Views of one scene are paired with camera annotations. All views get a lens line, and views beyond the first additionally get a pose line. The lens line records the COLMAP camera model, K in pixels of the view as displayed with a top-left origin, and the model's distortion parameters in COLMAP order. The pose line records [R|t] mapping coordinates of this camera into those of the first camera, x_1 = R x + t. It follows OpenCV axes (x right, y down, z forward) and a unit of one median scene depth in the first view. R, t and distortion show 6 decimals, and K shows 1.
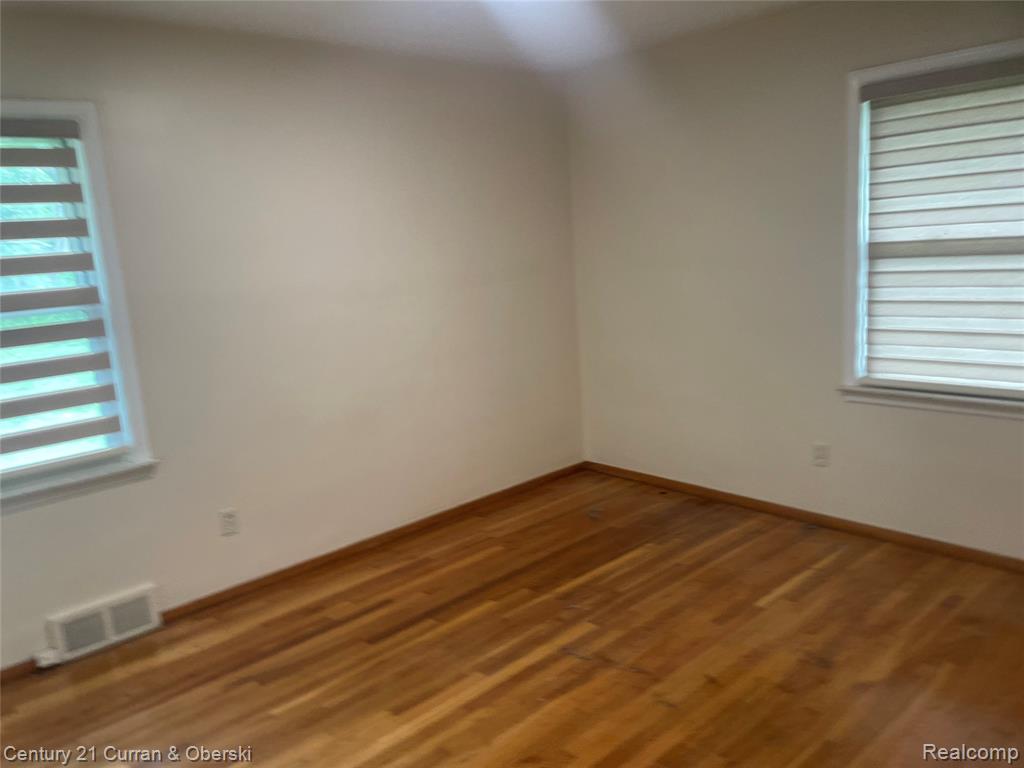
lens RADIAL K [[774.8, 0, 509.3], [0, 774.8, 368.6], [0, 0, 1]] dist [0.089048, -0.110323]
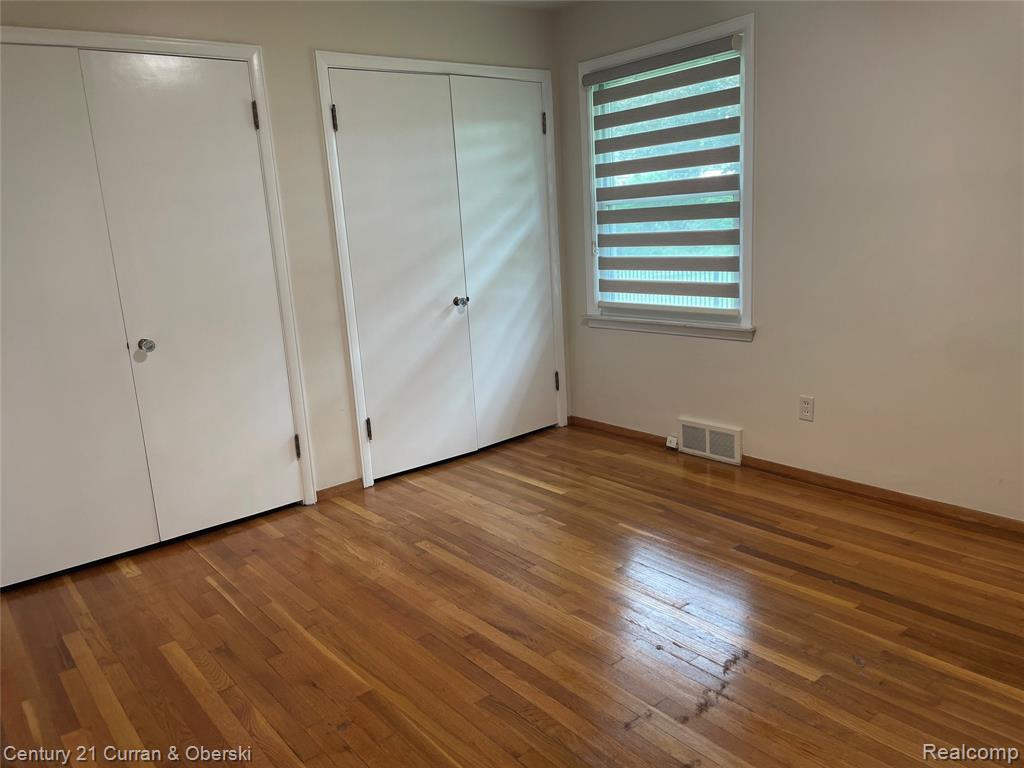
lens RADIAL K [[781.2, 0, 511.9], [0, 781.2, 407.3], [0, 0, 1]] dist [0.002390, -0.107493]
pose [[-0.069912, 0.307469, -0.948986, 0.712092], [-0.096625, 0.944753, 0.313216, -0.102098], [0.992863, 0.113593, -0.036340, 0.703896]]
